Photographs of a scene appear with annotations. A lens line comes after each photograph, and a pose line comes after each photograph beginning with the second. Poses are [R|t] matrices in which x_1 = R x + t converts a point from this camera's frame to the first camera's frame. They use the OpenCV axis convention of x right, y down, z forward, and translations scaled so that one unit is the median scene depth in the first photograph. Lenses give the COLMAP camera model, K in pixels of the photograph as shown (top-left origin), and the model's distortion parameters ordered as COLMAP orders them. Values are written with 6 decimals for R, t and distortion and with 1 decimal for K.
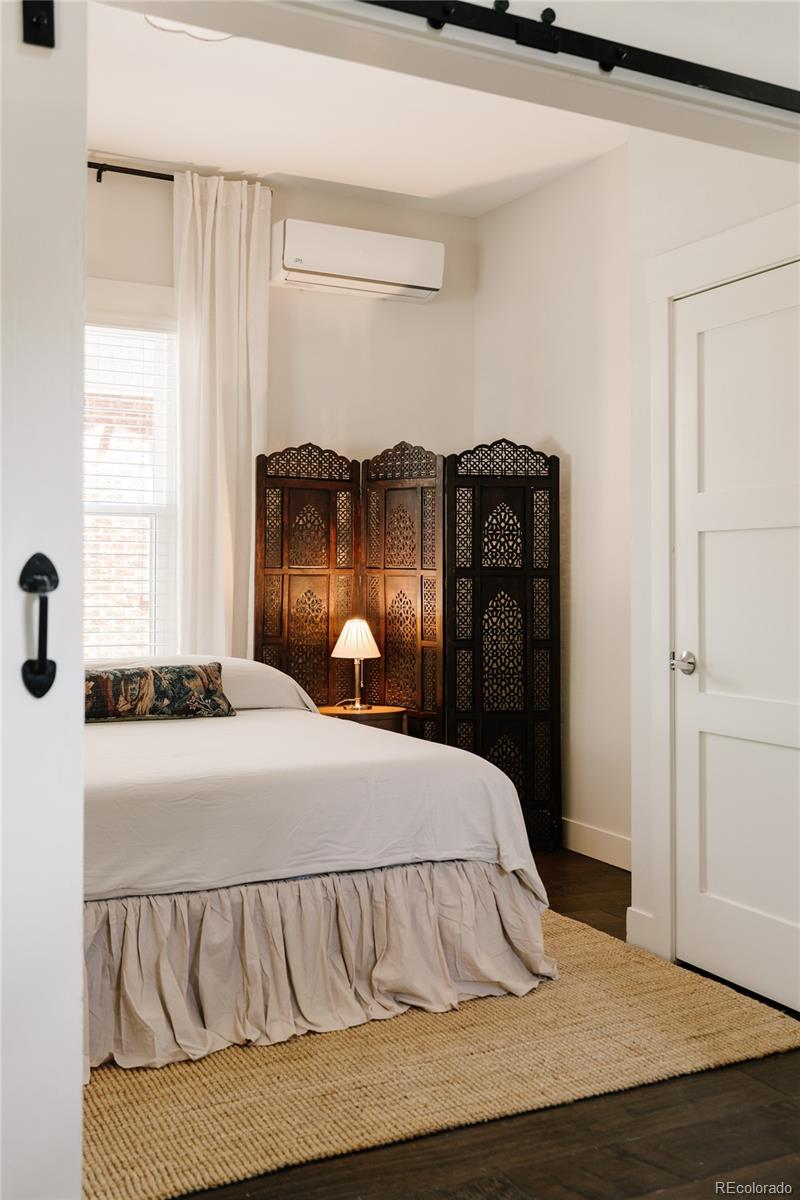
lens RADIAL K [[1180.7, 0, 400.0], [0, 1180.7, 600.0], [0, 0, 1]] dist [0.064920, -0.003081]
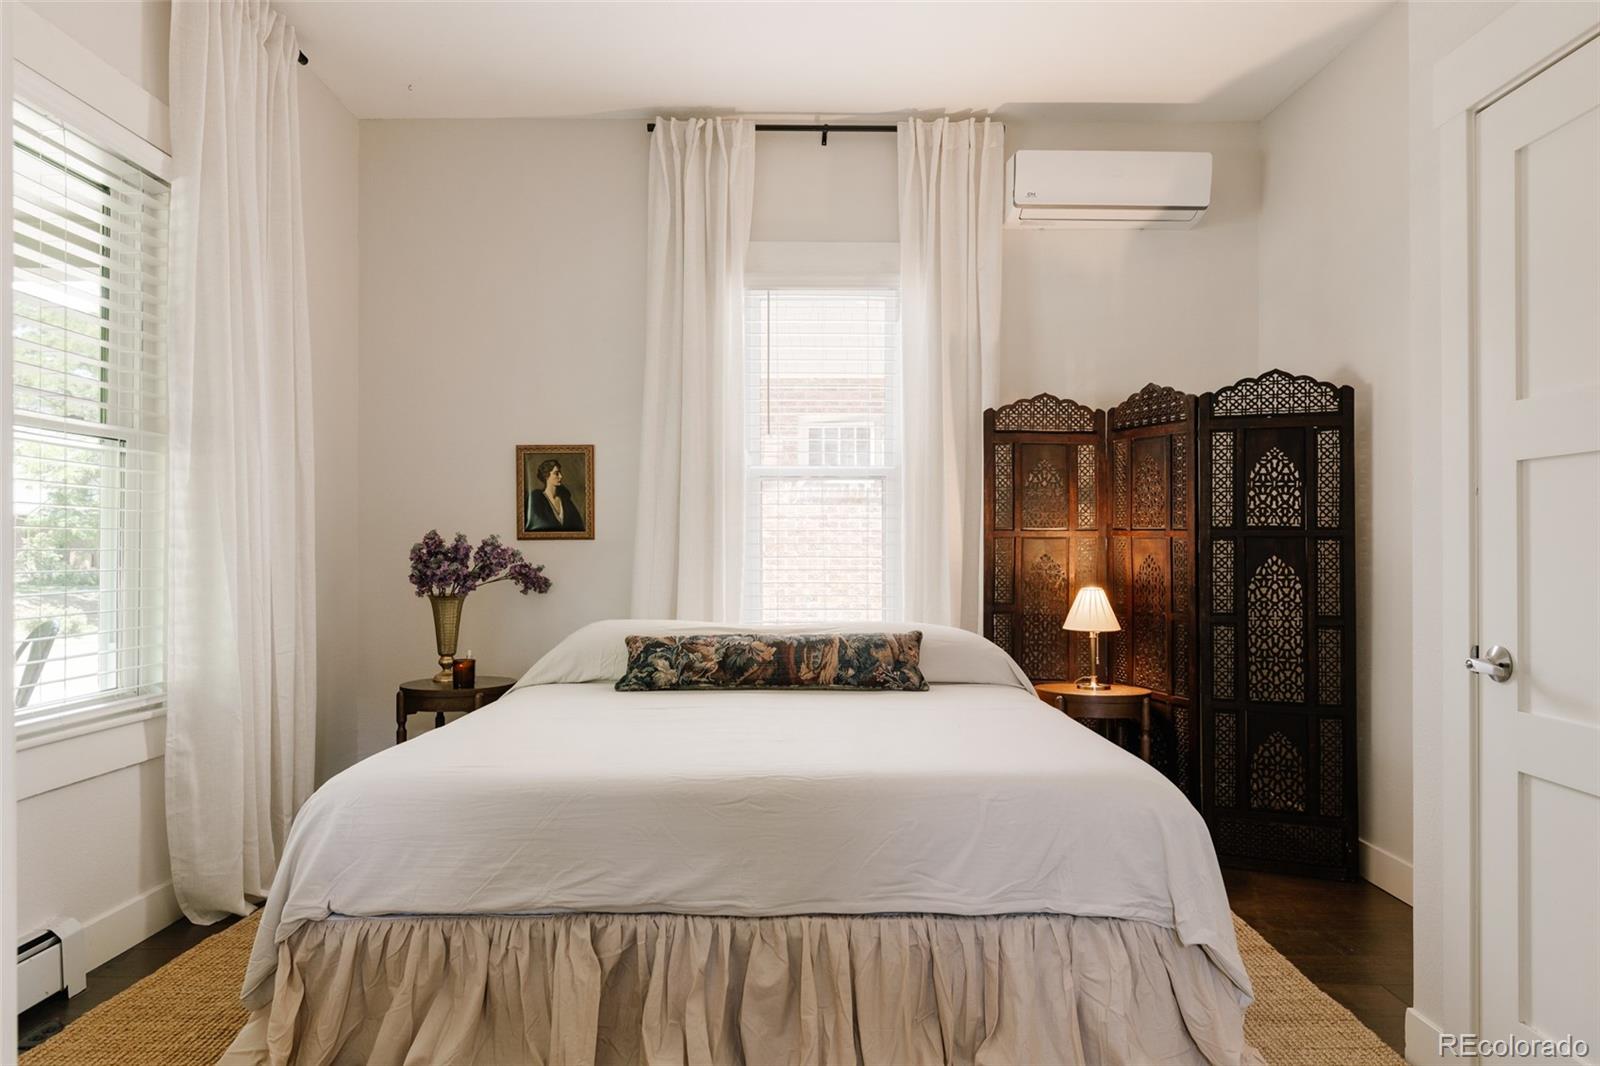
lens RADIAL K [[997.2, 0, 802.3], [0, 997.2, 559.8], [0, 0, 1]] dist [0.017115, -0.003119]
pose [[0.898409, 0.004899, -0.439132, 0.098360], [-0.007702, 0.999960, -0.004603, 0.000991], [0.439091, 0.007518, 0.898411, 0.235380]]
